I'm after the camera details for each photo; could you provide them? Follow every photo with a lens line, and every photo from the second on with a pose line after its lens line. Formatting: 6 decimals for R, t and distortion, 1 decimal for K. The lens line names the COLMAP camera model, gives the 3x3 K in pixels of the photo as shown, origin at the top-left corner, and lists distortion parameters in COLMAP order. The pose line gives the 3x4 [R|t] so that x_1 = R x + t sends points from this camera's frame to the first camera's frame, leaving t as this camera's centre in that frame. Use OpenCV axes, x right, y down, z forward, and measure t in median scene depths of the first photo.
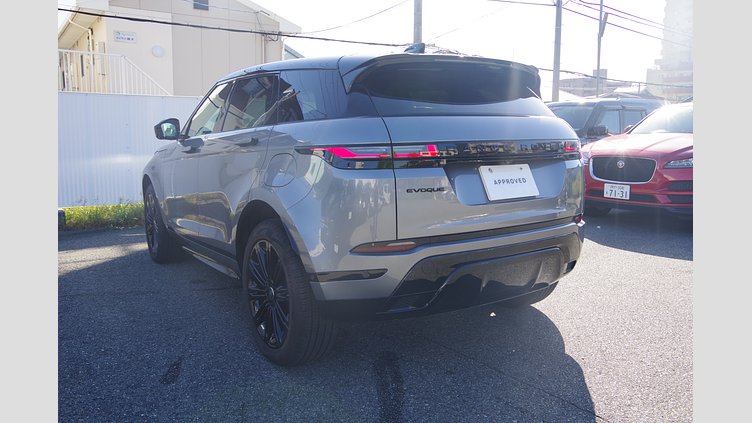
lens RADIAL K [[736.3, 0, 370.6], [0, 736.3, 210.0], [0, 0, 1]] dist [-0.008557, 0.029924]
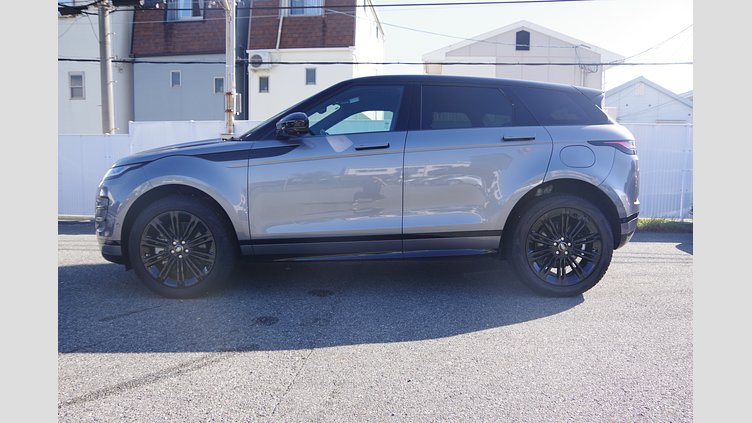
lens RADIAL K [[600.3, 0, 371.8], [0, 600.3, 214.2], [0, 0, 1]] dist [-0.124768, -0.008036]
pose [[0.679464, 0.051708, -0.731884, 0.721292], [-0.089413, 0.995914, -0.012648, 0.021445], [0.728240, 0.074034, 0.681312, 0.605731]]
